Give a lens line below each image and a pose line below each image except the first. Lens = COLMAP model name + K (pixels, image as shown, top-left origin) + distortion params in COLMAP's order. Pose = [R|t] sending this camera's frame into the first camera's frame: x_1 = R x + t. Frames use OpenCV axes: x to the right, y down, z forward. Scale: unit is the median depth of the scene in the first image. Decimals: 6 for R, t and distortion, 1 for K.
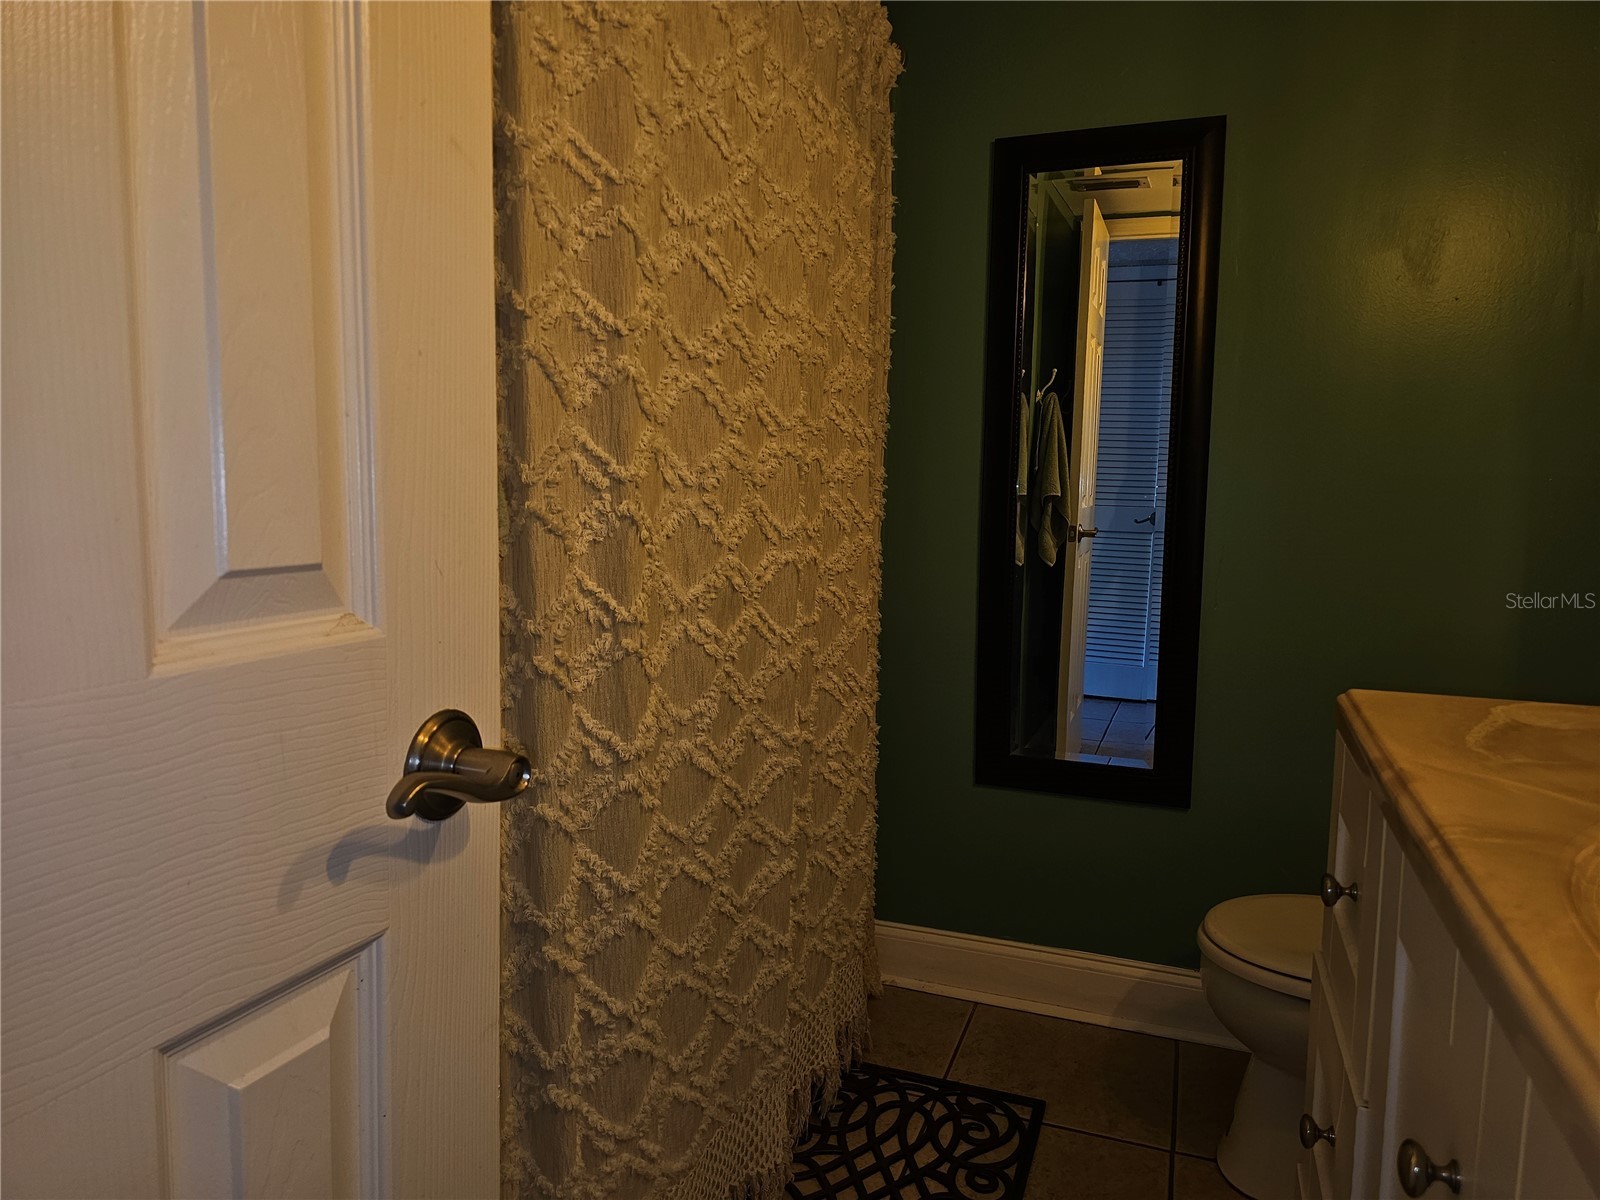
lens RADIAL K [[1074.3, 0, 798.6], [0, 1074.3, 598.0], [0, 0, 1]] dist [0.040135, -0.026117]
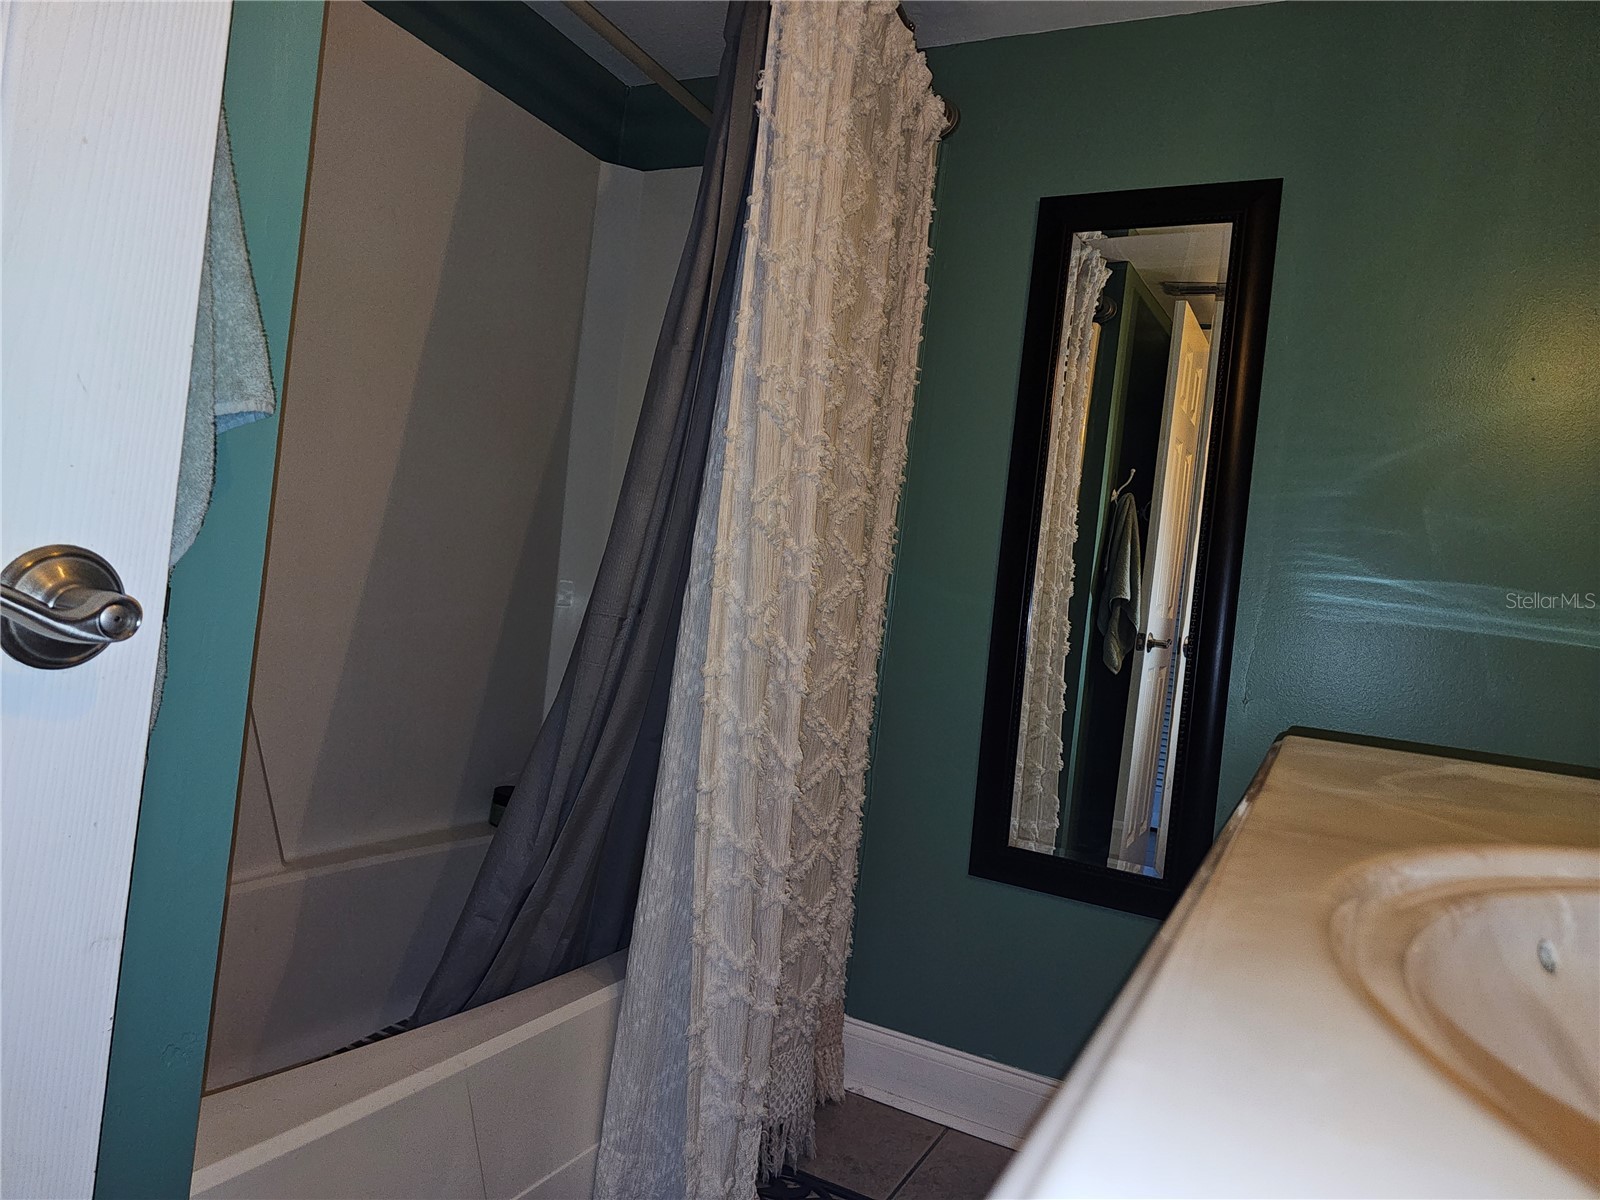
lens RADIAL K [[1074.3, 0, 802.8], [0, 1074.3, 597.3], [0, 0, 1]] dist [0.040135, -0.026117]
pose [[0.988758, 0.091028, -0.118623, 0.118796], [-0.104089, 0.988577, -0.109002, 0.058074], [0.107346, 0.120124, 0.986938, 0.063621]]
